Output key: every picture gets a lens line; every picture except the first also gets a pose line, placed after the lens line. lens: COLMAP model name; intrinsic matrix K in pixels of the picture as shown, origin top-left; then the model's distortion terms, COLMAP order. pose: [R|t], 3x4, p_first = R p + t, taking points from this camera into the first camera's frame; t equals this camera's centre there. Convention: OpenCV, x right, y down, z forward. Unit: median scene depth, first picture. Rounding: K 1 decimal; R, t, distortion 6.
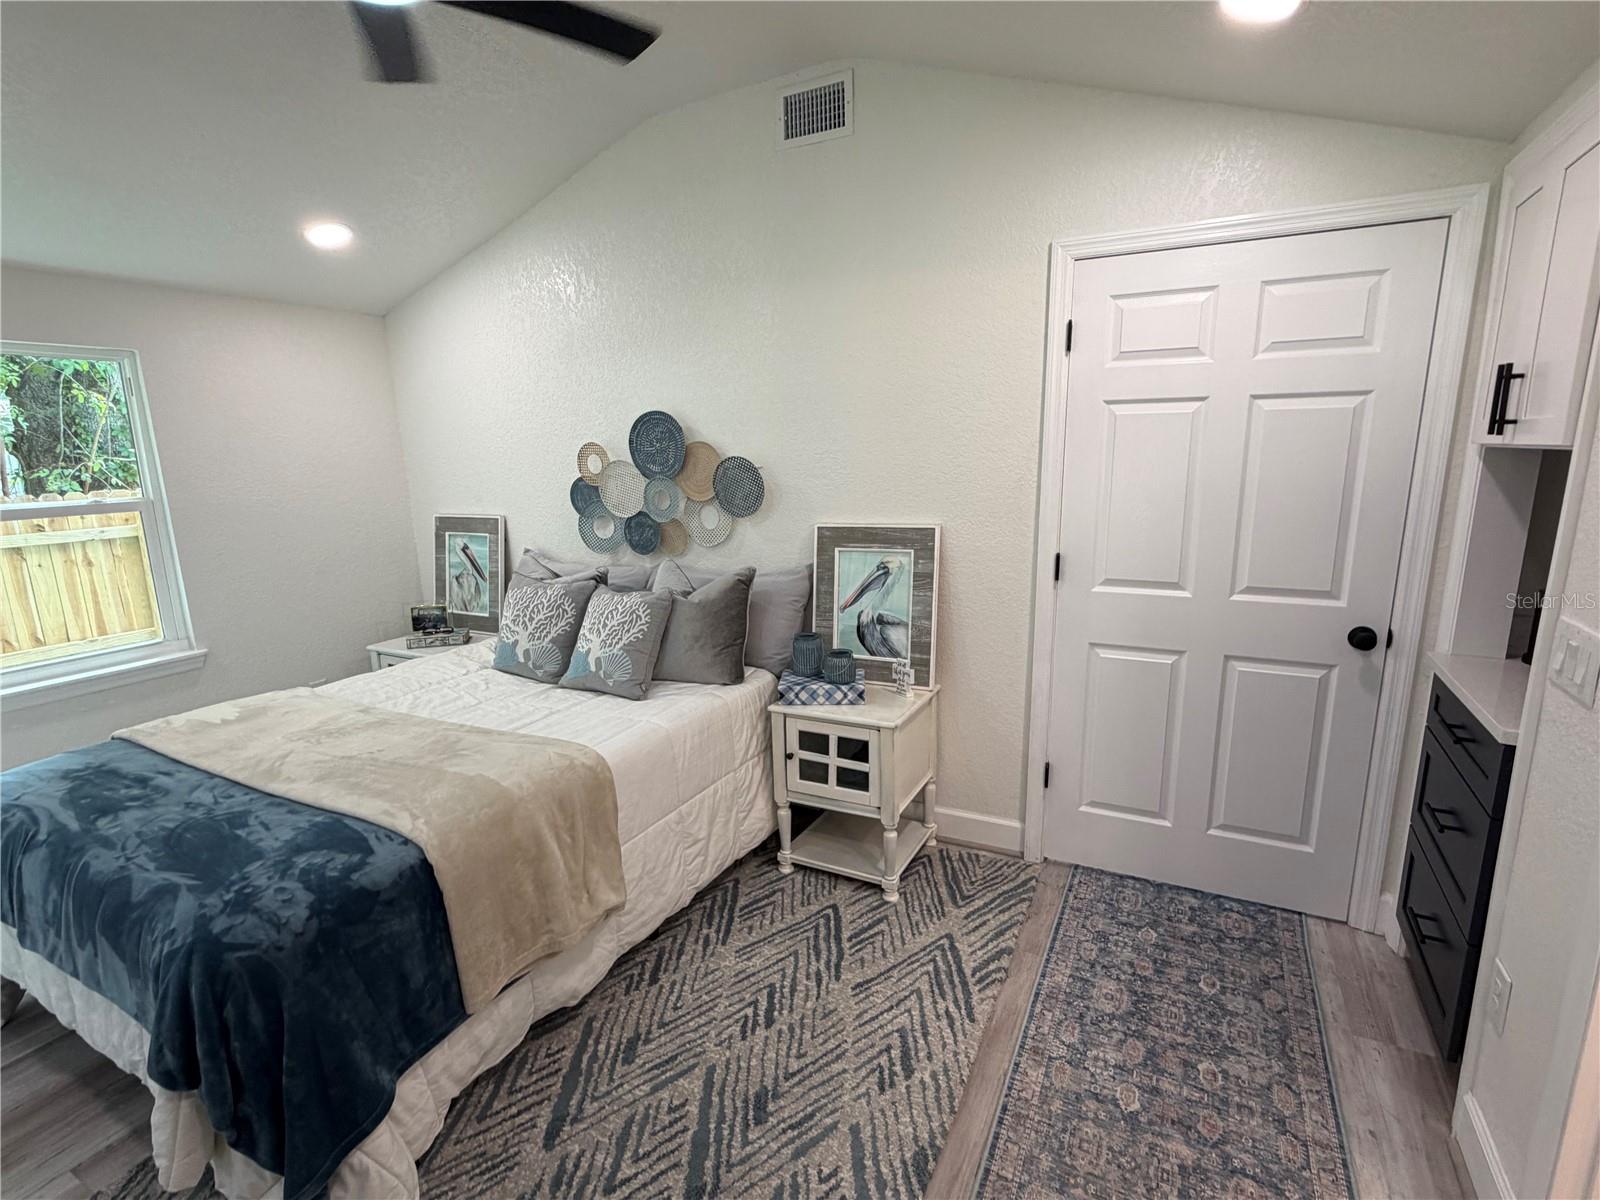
lens RADIAL K [[746.9, 0, 803.1], [0, 746.9, 604.3], [0, 0, 1]] dist [-0.000384, 0.000092]
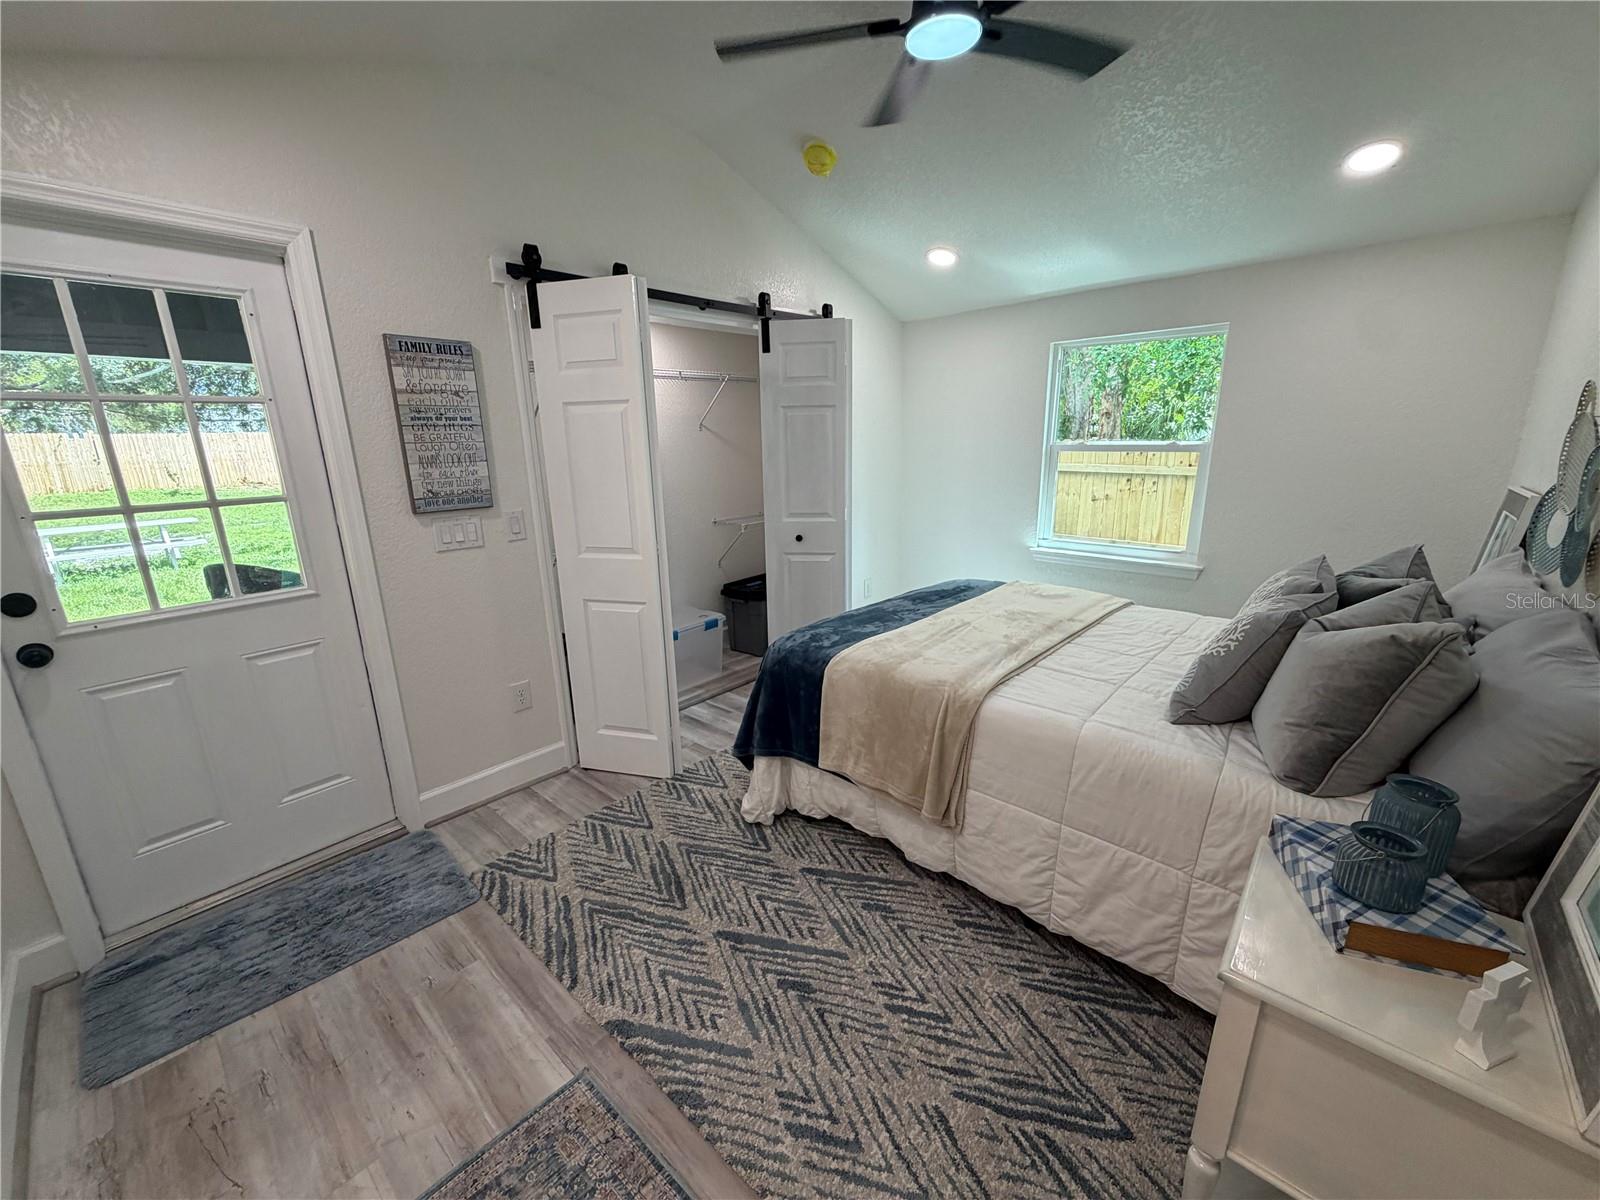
lens RADIAL K [[642.0, 0, 804.8], [0, 642.0, 604.5], [0, 0, 1]] dist [-0.000697, 0.000492]
pose [[-0.237471, 0.277471, -0.930923, 0.573645], [-0.180160, 0.929130, 0.322894, -0.164950], [0.954542, 0.244393, -0.170652, 0.847891]]
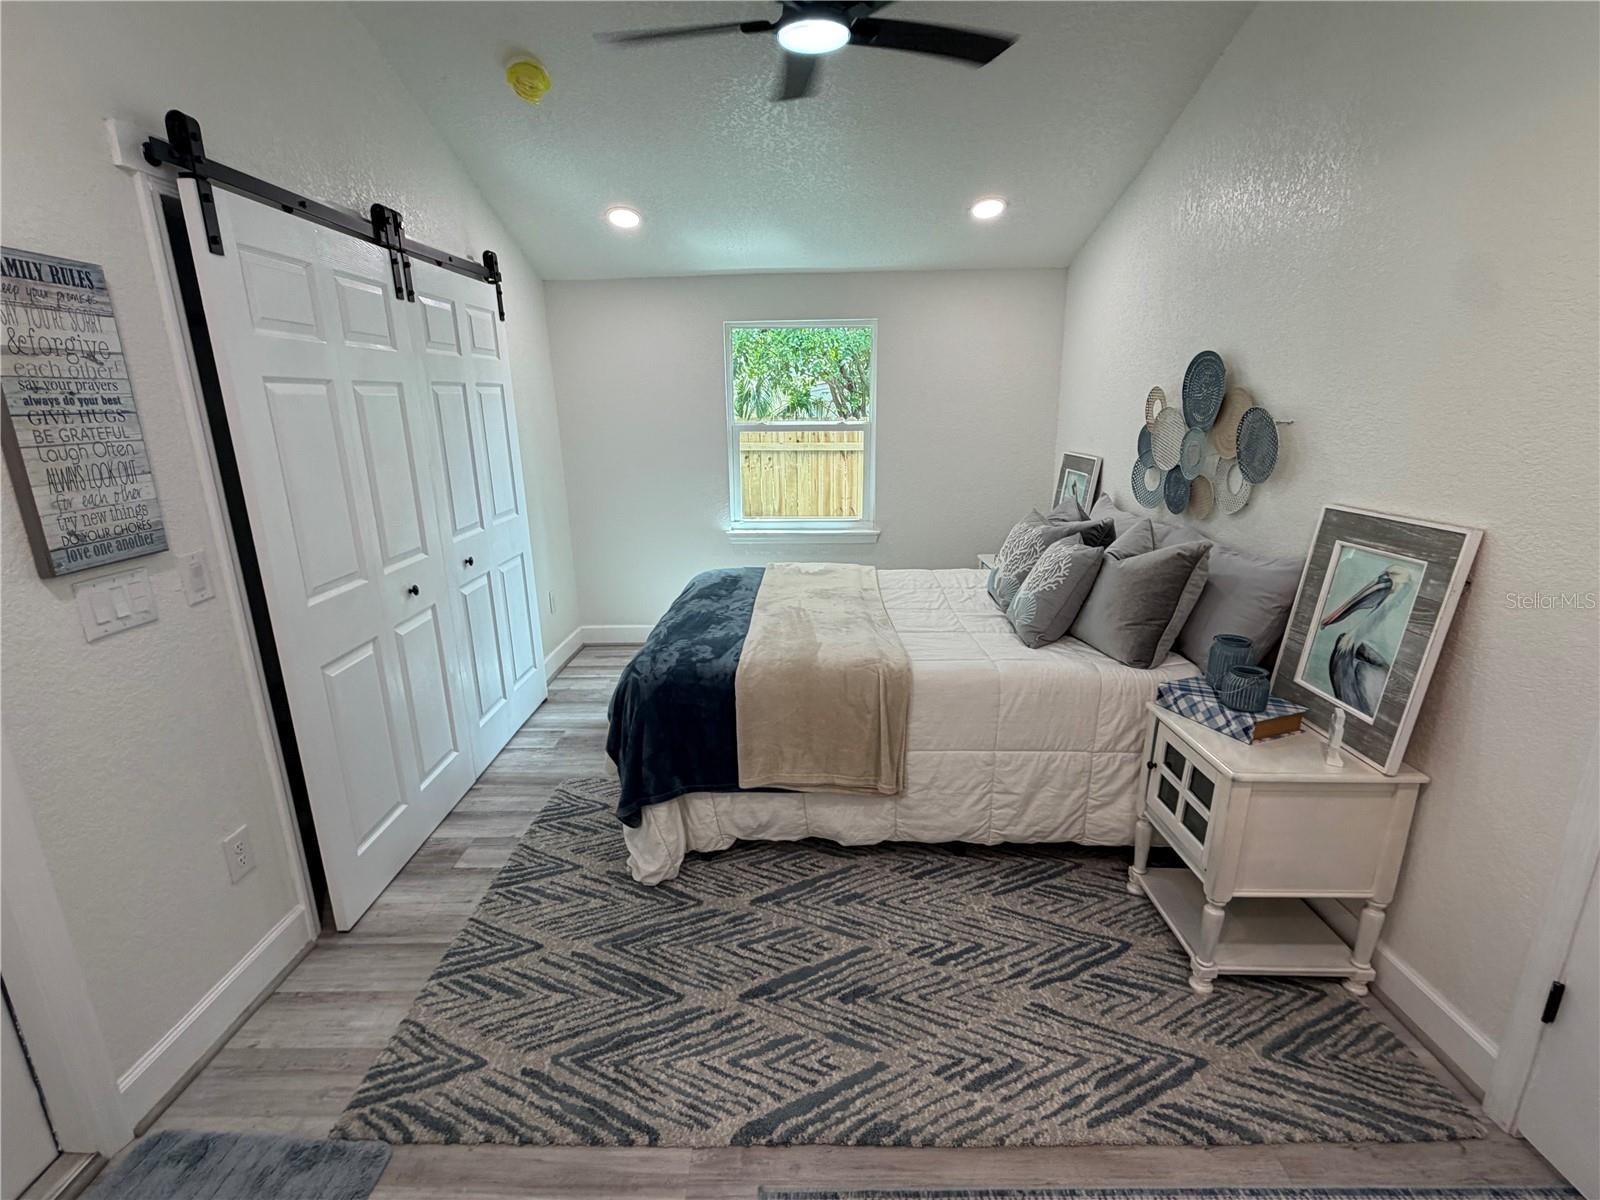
lens RADIAL K [[746.9, 0, 810.4], [0, 746.9, 604.1], [0, 0, 1]] dist [-0.000384, 0.000092]
pose [[0.467180, 0.256381, -0.846175, 0.581287], [-0.187521, 0.963995, 0.188547, -0.075941], [0.864048, 0.070590, 0.498436, 0.274770]]
